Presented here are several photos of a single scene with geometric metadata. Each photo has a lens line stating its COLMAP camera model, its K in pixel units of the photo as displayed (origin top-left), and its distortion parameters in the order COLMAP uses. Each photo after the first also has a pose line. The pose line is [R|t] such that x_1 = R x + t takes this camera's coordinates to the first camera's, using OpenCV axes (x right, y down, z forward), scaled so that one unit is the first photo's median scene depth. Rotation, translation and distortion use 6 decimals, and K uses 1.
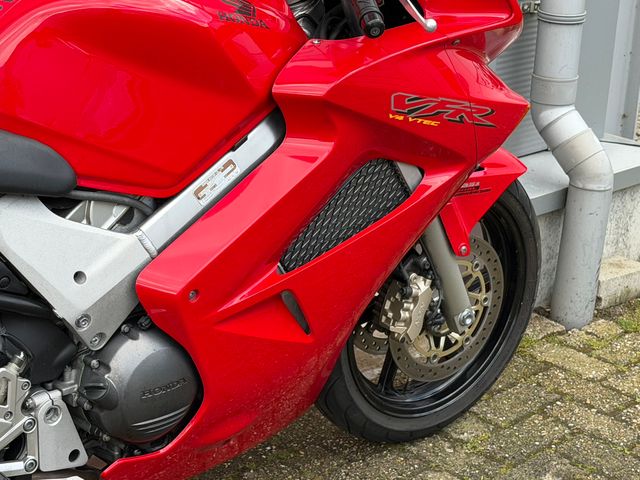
lens RADIAL K [[1391.7, 0, 319.4], [0, 1391.7, 241.8], [0, 0, 1]] dist [0.114302, 0.171905]
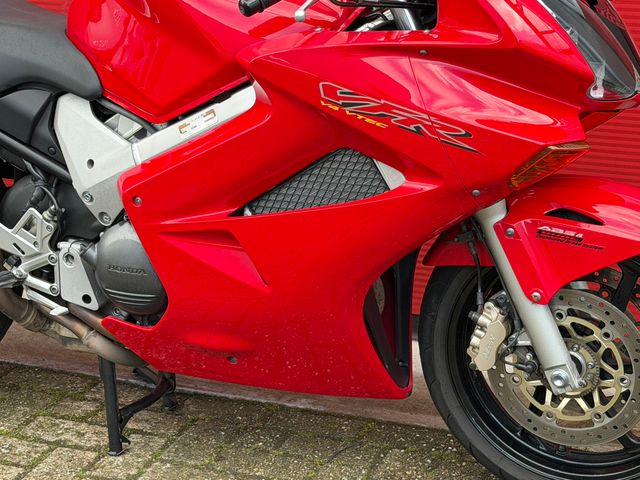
lens RADIAL K [[1391.7, 0, 319.4], [0, 1391.7, 241.8], [0, 0, 1]] dist [0.114302, 0.171905]
pose [[0.443809, 0.241436, -0.862985, 1.033878], [-0.296540, 0.948334, 0.112812, -0.112696], [0.845635, 0.205842, 0.492475, 0.505993]]
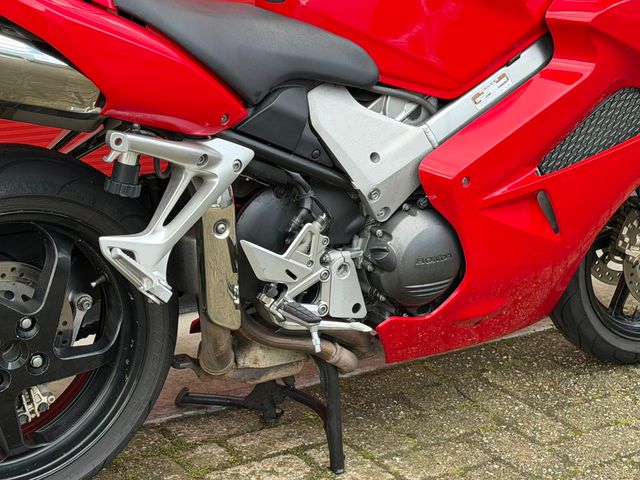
lens RADIAL K [[1391.7, 0, 319.4], [0, 1391.7, 241.8], [0, 0, 1]] dist [0.114302, 0.171905]
pose [[0.985697, 0.076060, -0.150385, -0.029309], [-0.079396, 0.996710, -0.016294, 0.114555], [0.148651, 0.028001, 0.988493, -0.190060]]
